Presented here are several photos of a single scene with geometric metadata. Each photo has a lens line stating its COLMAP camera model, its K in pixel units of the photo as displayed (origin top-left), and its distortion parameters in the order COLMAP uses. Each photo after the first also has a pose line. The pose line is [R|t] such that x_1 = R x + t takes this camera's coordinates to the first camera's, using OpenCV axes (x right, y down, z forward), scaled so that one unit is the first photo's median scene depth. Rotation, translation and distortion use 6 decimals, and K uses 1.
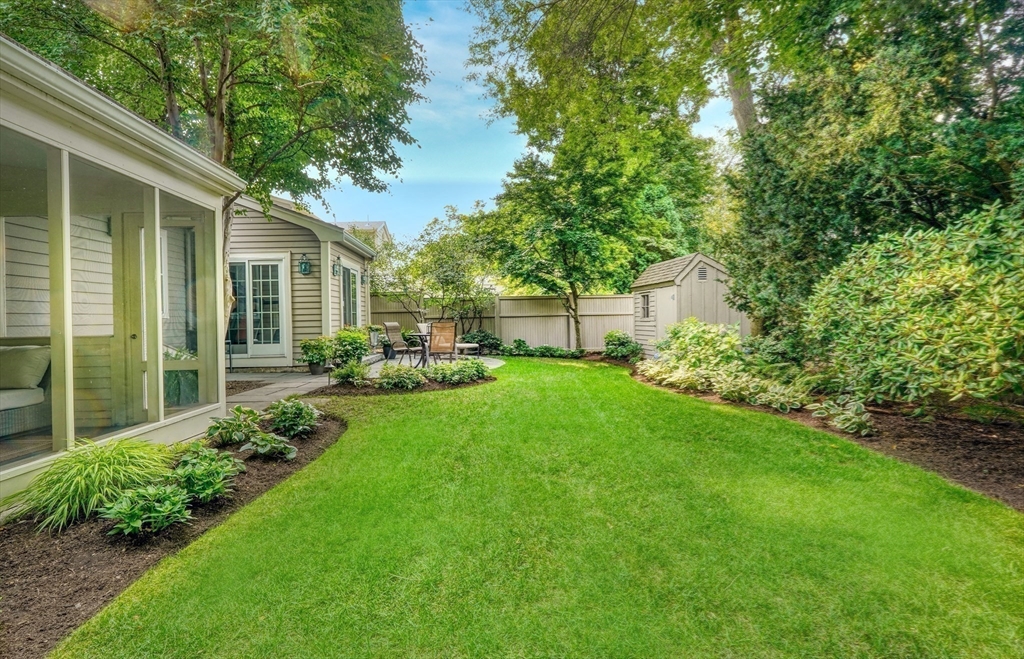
lens RADIAL K [[433.8, 0, 509.2], [0, 433.8, 324.6], [0, 0, 1]] dist [-0.002072, 0.000179]
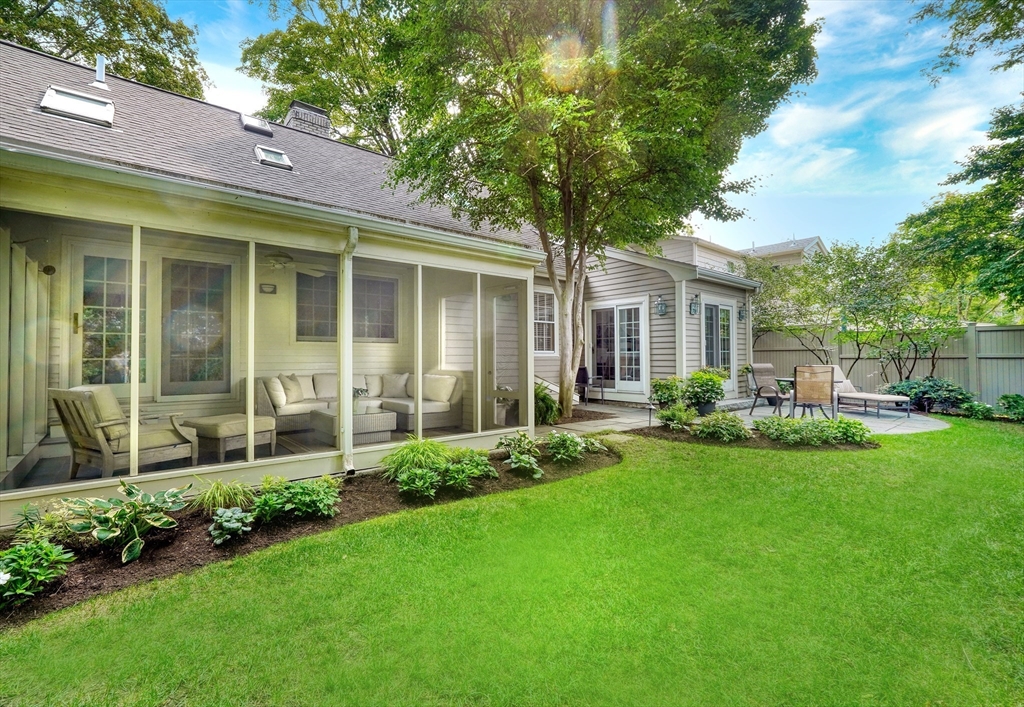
lens RADIAL K [[467.4, 0, 511.2], [0, 467.4, 351.2], [0, 0, 1]] dist [-0.012874, 0.000333]
pose [[0.606669, 0.007096, -0.794923, 0.195049], [-0.019991, 0.999780, -0.006332, -0.016571], [0.794703, 0.019733, 0.606677, 0.048021]]
